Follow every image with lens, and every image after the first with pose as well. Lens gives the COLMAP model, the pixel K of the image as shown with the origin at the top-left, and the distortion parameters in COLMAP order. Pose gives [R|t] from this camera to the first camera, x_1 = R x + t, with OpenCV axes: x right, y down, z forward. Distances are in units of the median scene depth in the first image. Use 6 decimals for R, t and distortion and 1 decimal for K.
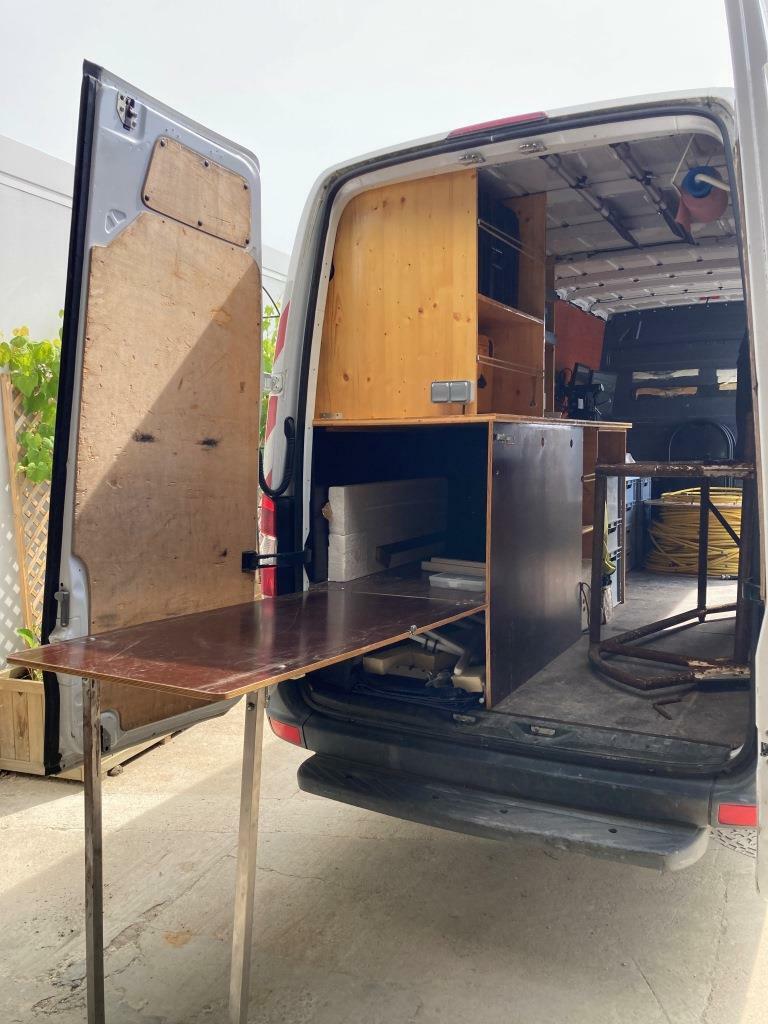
lens RADIAL K [[831.1, 0, 391.1], [0, 831.1, 506.0], [0, 0, 1]] dist [0.027947, -0.014458]
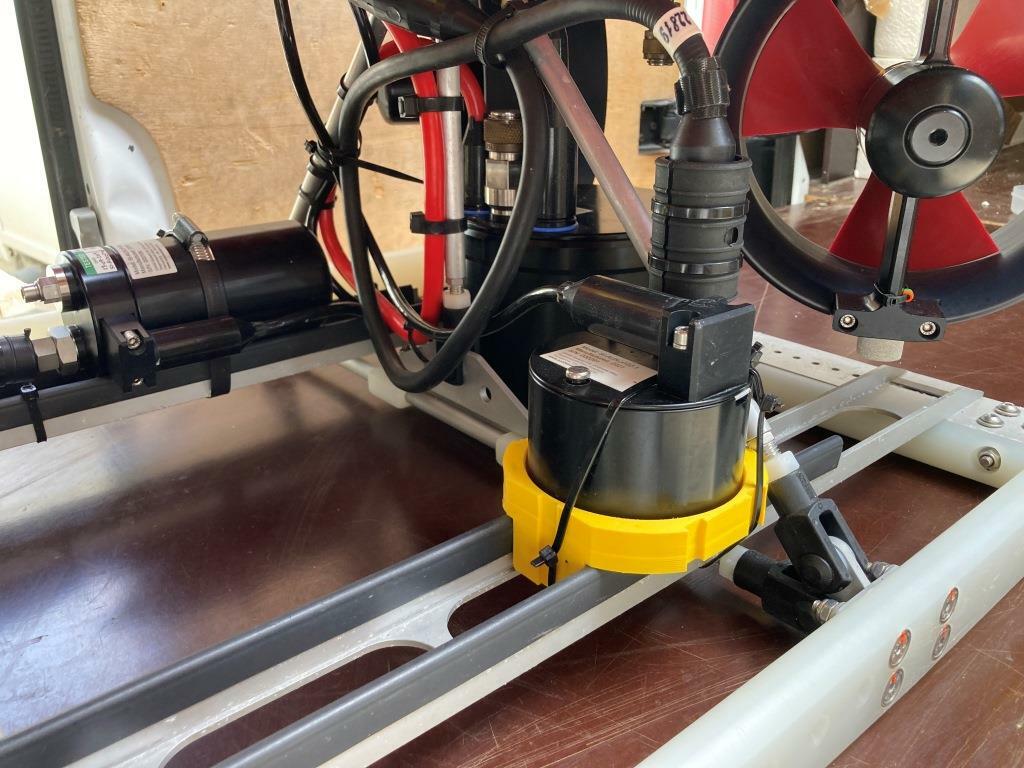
lens RADIAL K [[831.1, 0, 511.7], [0, 831.1, 367.7], [0, 0, 1]] dist [0.027947, -0.014458]
pose [[0.912750, 0.124677, -0.389029, -0.067352], [0.018834, 0.938435, 0.344941, 0.037374], [0.408085, -0.322172, 0.854209, 0.603432]]
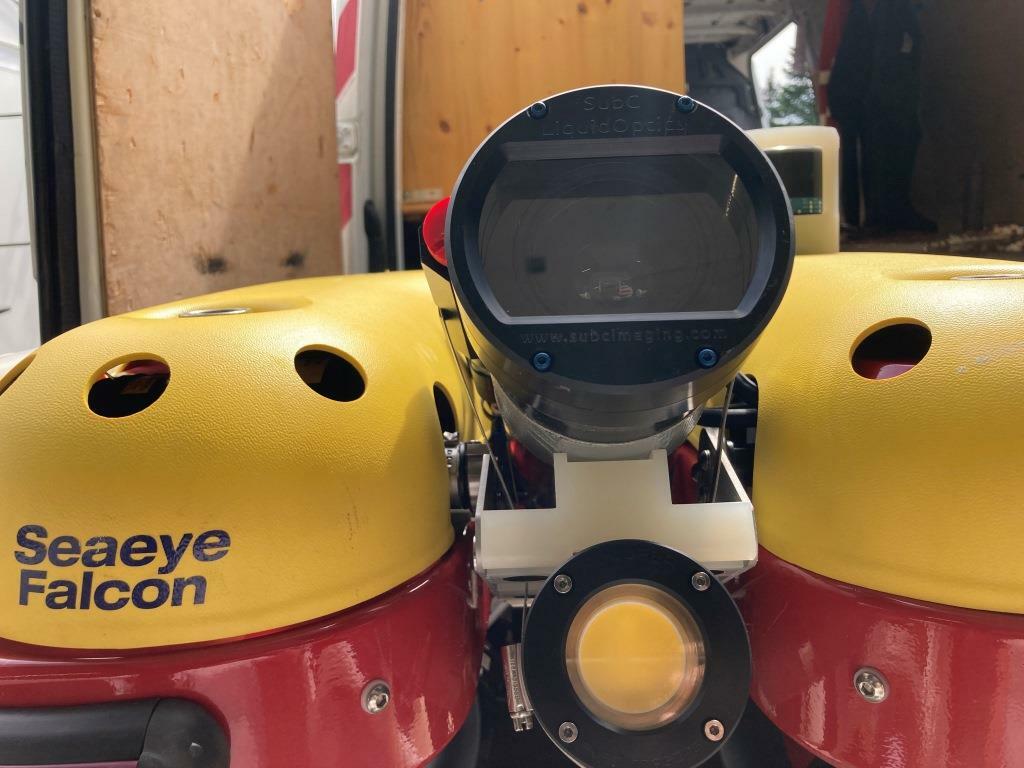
lens RADIAL K [[839.2, 0, 508.3], [0, 839.2, 372.8], [0, 0, 1]] dist [0.000108, 0.005599]
pose [[0.920745, -0.127627, 0.368699, -0.281897], [0.086065, 0.988146, 0.127122, -0.059406], [-0.380553, -0.085315, 0.920815, 0.458623]]
